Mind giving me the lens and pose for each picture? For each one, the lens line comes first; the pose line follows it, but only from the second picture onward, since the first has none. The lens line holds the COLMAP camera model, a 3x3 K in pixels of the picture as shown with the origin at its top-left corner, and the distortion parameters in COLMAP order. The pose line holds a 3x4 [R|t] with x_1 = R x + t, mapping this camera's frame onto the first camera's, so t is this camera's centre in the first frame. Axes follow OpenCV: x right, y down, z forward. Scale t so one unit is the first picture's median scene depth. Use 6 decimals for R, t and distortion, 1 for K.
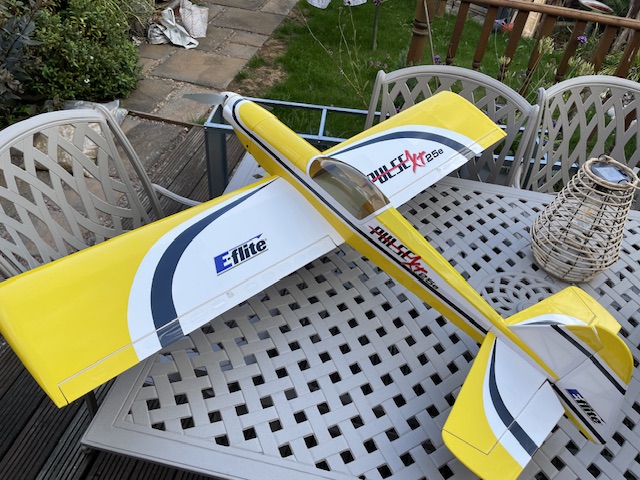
lens RADIAL K [[489.5, 0, 320.0], [0, 489.5, 240.0], [0, 0, 1]] dist [0.077363, -0.115783]
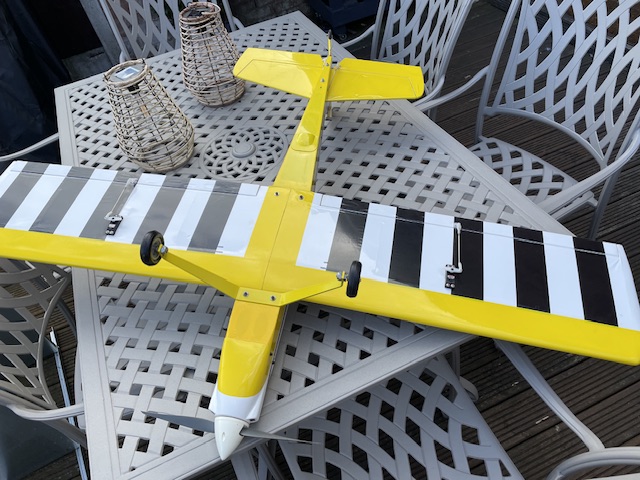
lens RADIAL K [[489.5, 0, 320.0], [0, 489.5, 240.0], [0, 0, 1]] dist [0.077363, -0.115783]
pose [[-0.570522, -0.605095, 0.555306, -0.595327], [0.620169, 0.125859, 0.774306, -0.781946], [-0.538419, 0.786142, 0.303456, 0.825705]]
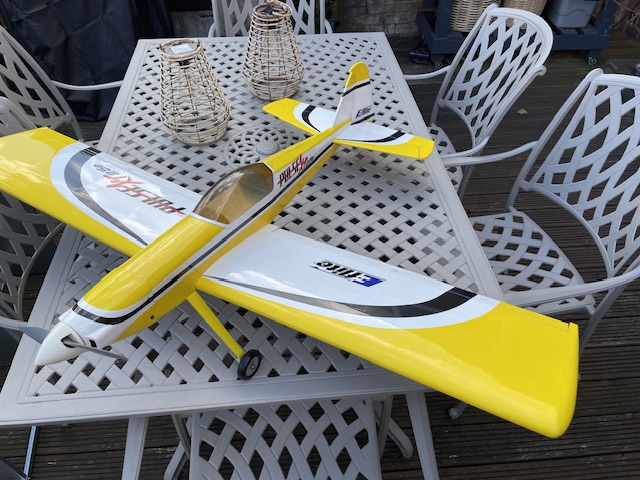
lens RADIAL K [[489.5, 0, 320.0], [0, 489.5, 240.0], [0, 0, 1]] dist [0.077363, -0.115783]
pose [[-0.270600, -0.746844, 0.607454, -0.678211], [0.634602, 0.336107, 0.695926, -0.688910], [-0.723917, 0.573809, 0.382998, 0.641747]]
